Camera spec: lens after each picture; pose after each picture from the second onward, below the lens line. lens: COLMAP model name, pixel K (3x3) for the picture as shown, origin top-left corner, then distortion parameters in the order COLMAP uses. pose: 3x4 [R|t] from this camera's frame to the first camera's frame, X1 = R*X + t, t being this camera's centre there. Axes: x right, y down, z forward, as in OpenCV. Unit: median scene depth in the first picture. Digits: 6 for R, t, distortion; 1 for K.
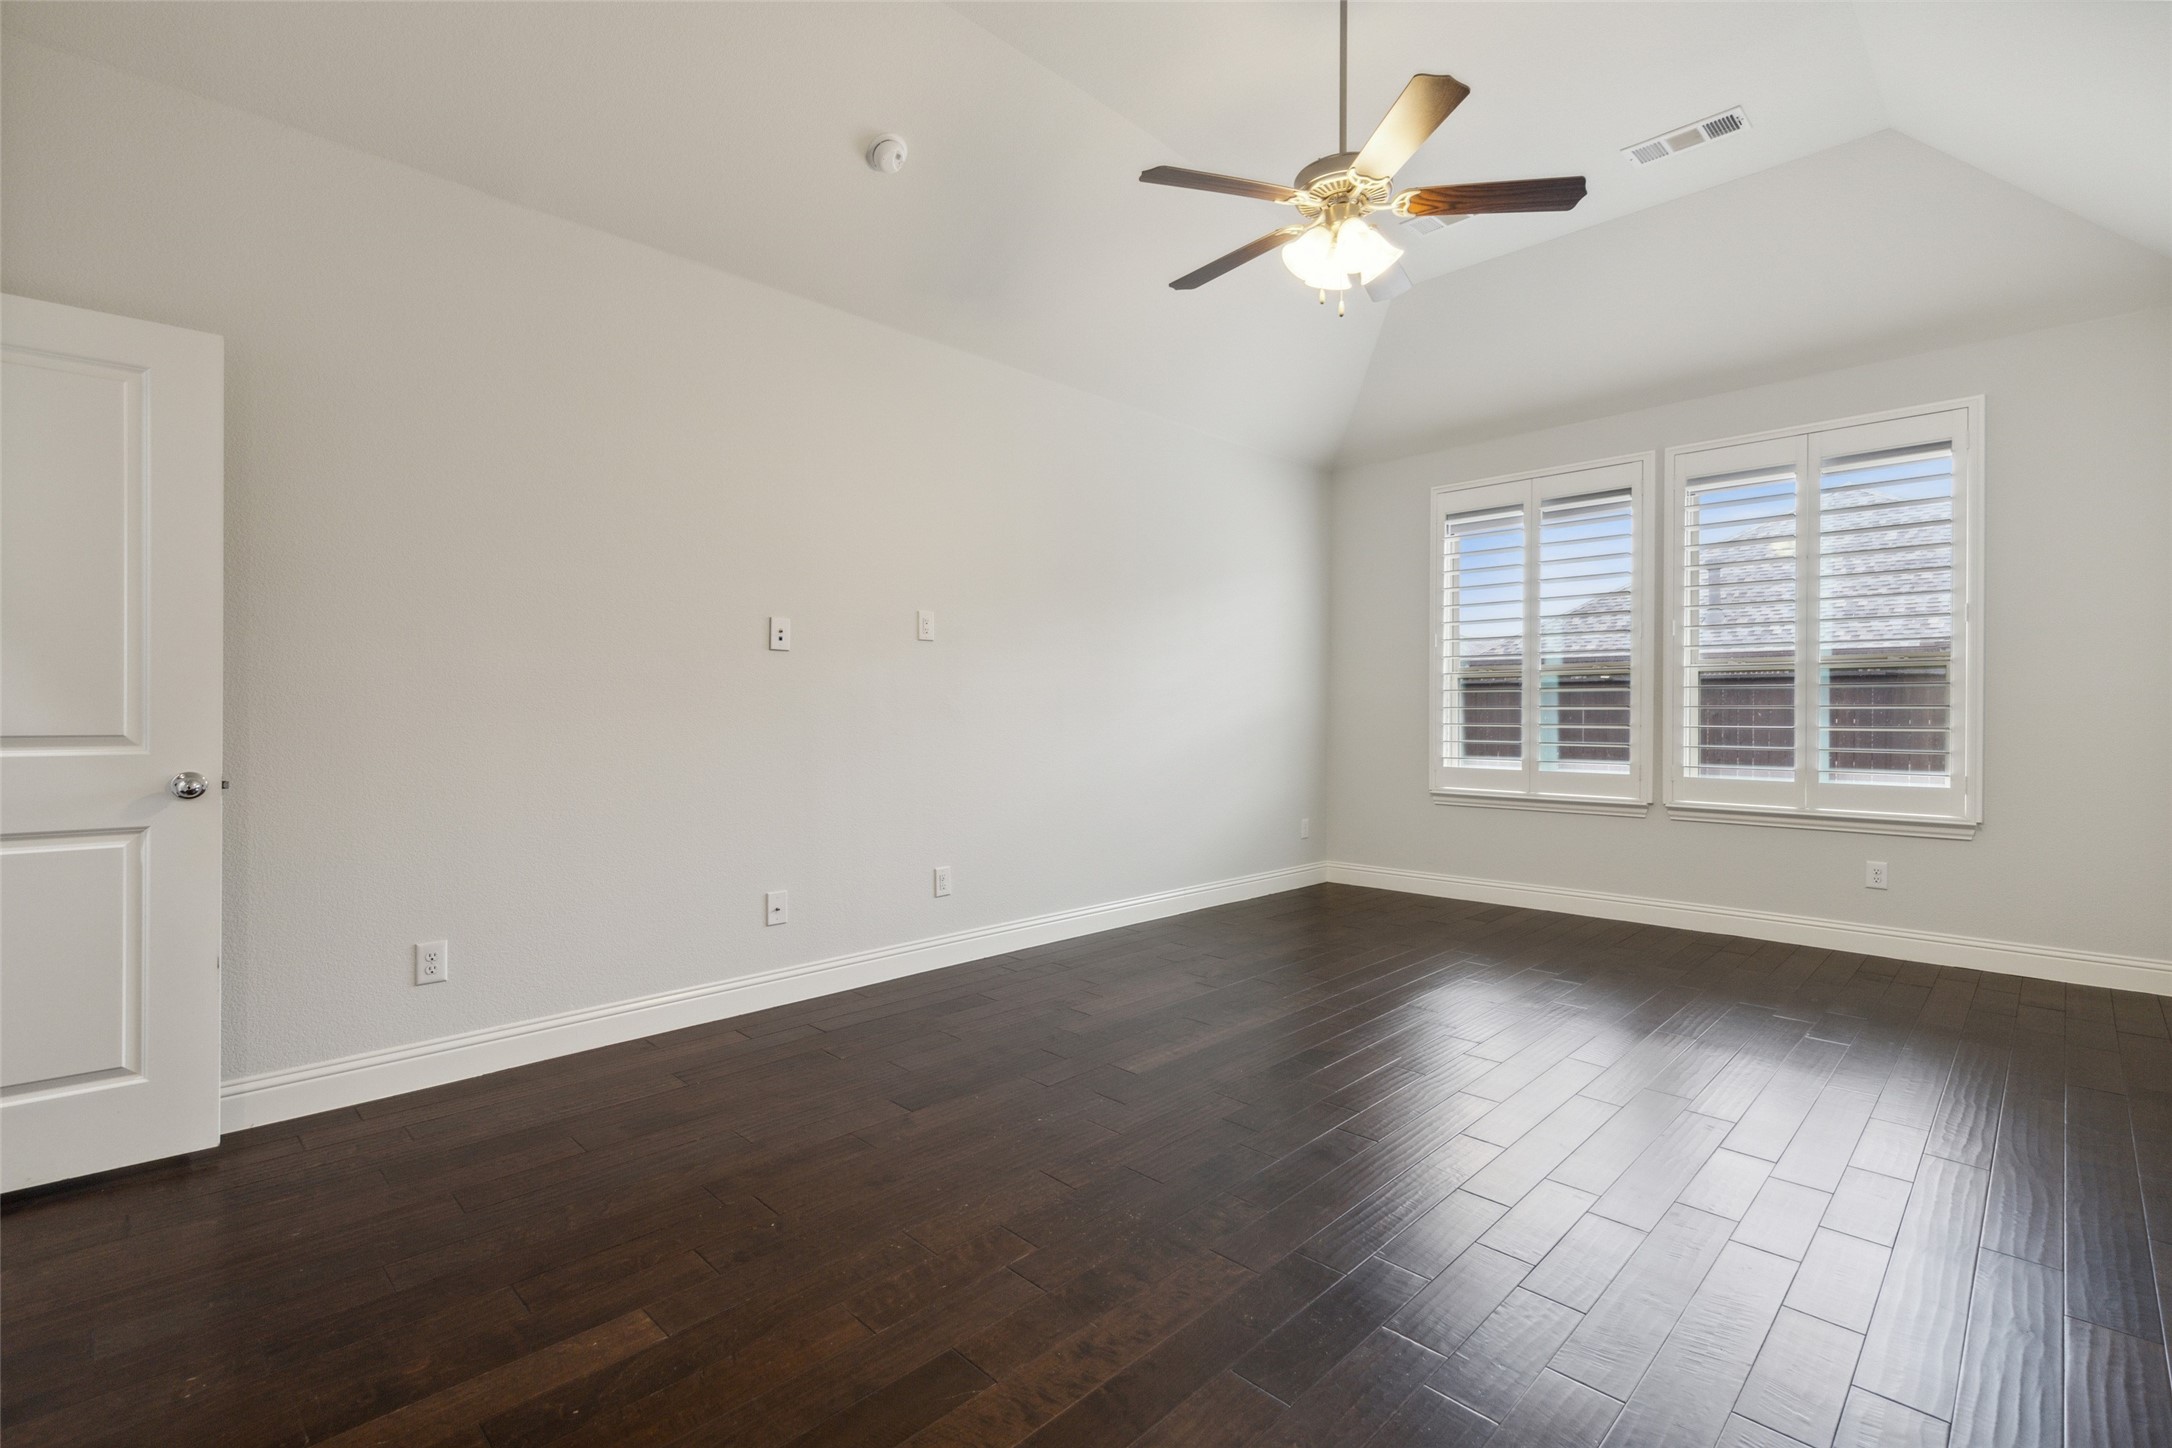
lens RADIAL K [[976.9, 0, 1089.0], [0, 976.9, 711.8], [0, 0, 1]] dist [0.007365, -0.001097]
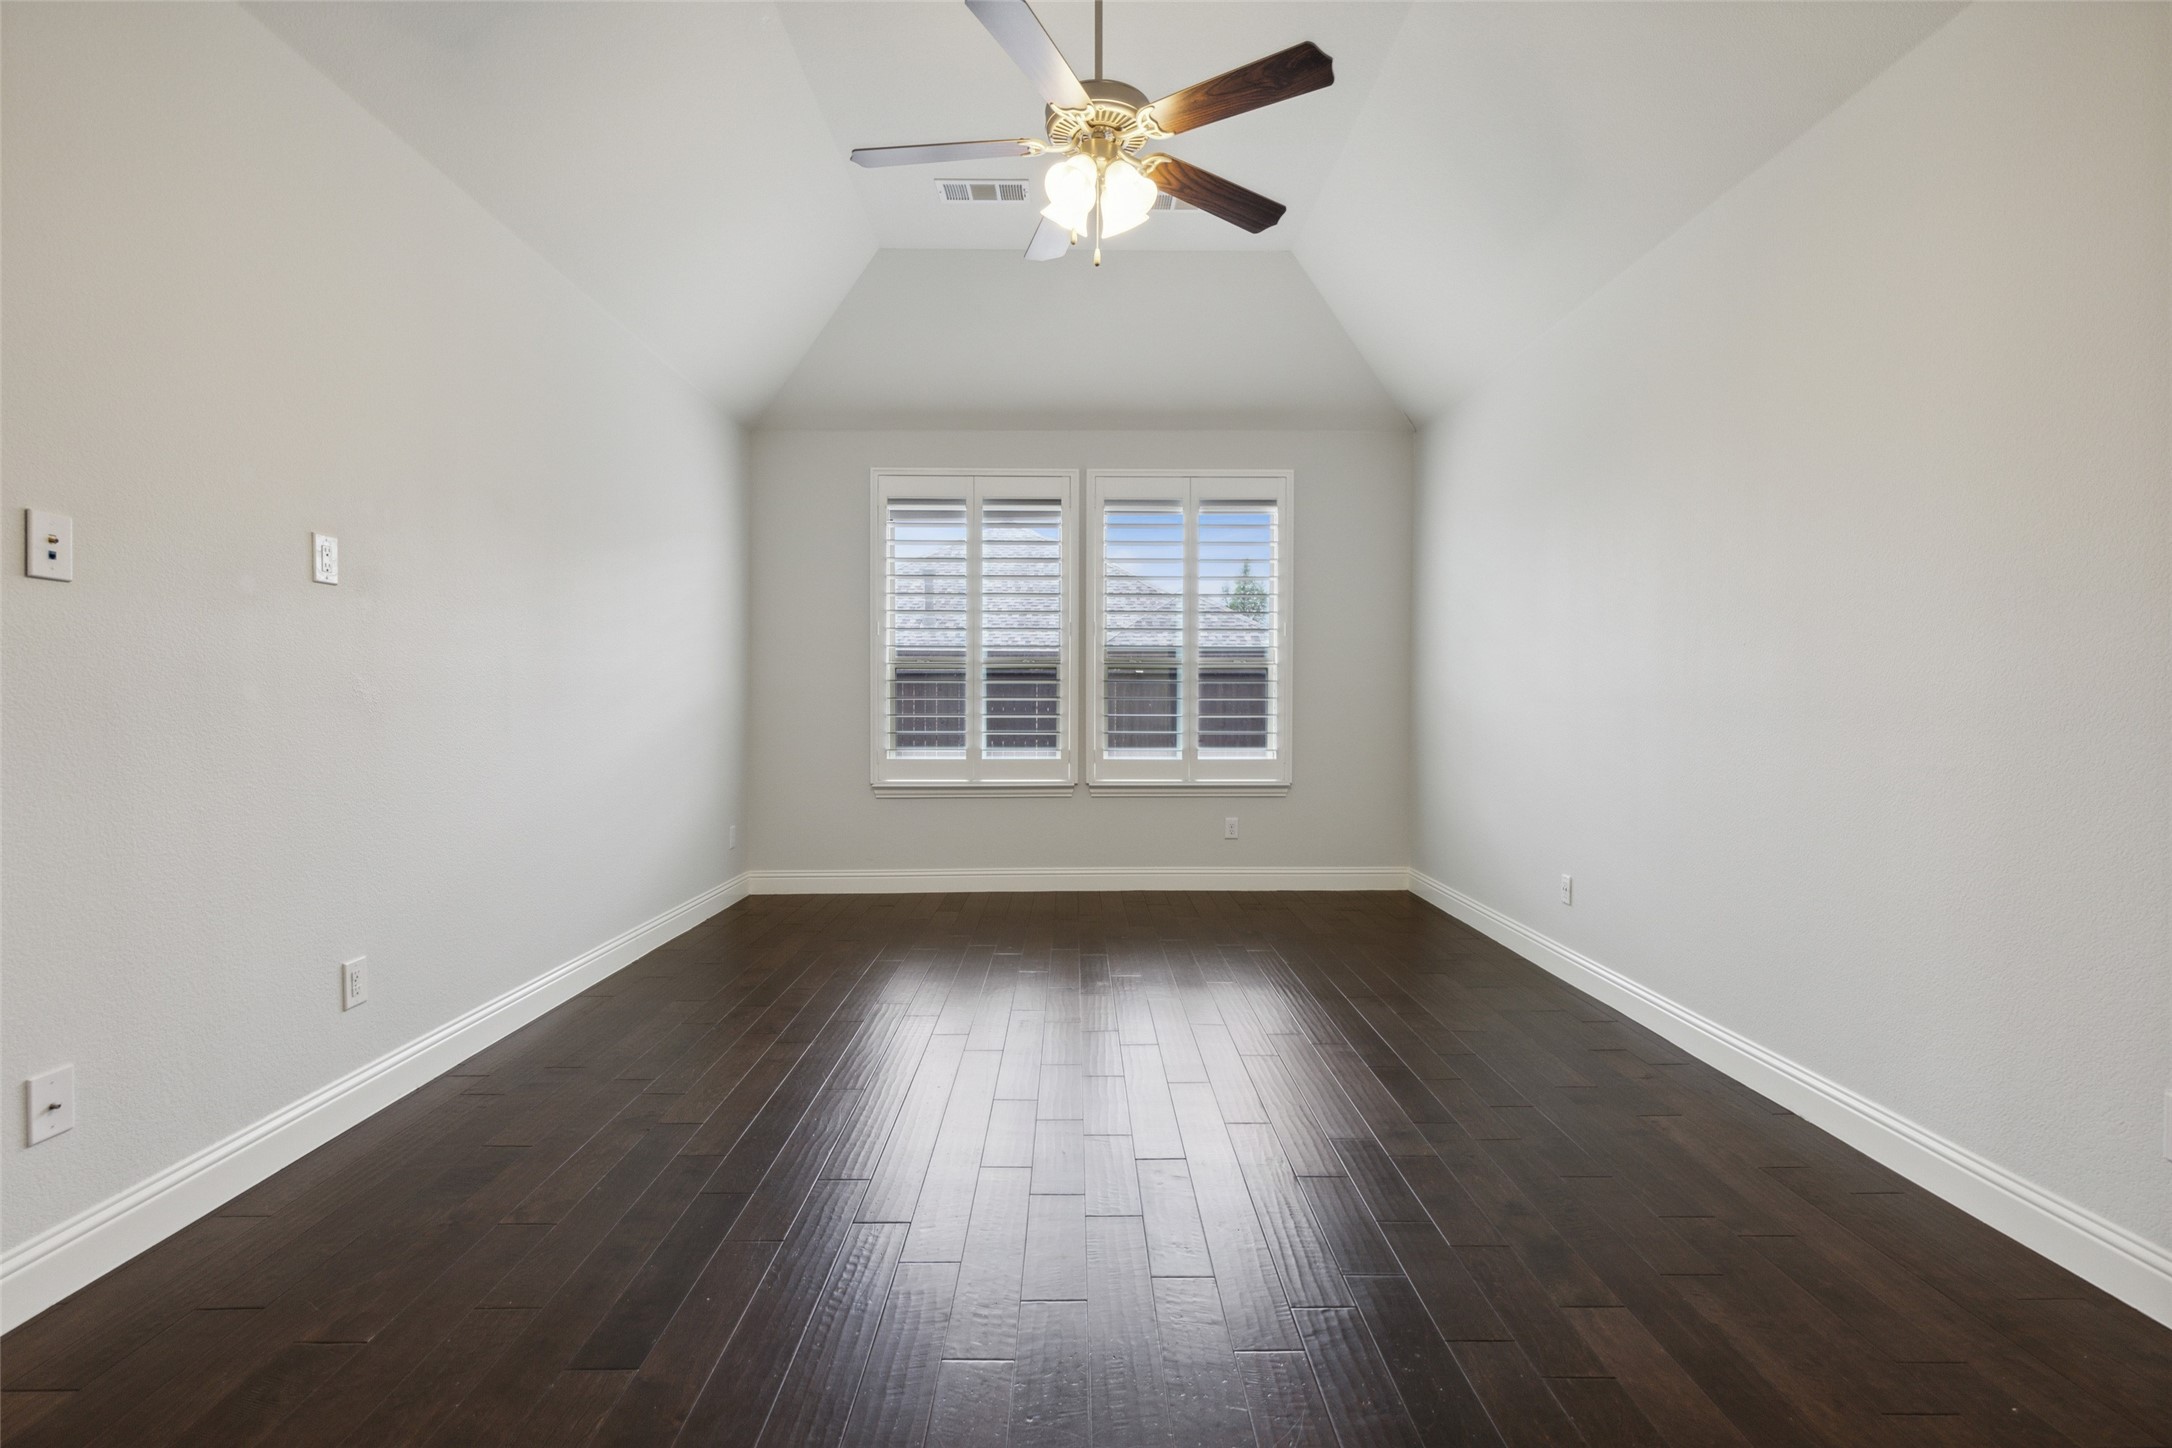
lens RADIAL K [[974.2, 0, 1090.6], [0, 974.2, 718.6], [0, 0, 1]] dist [0.006565, -0.000823]
pose [[0.706963, -0.013226, 0.707127, -0.189140], [0.001750, 0.999855, 0.016952, -0.000303], [-0.707249, -0.010747, 0.706883, 0.182003]]
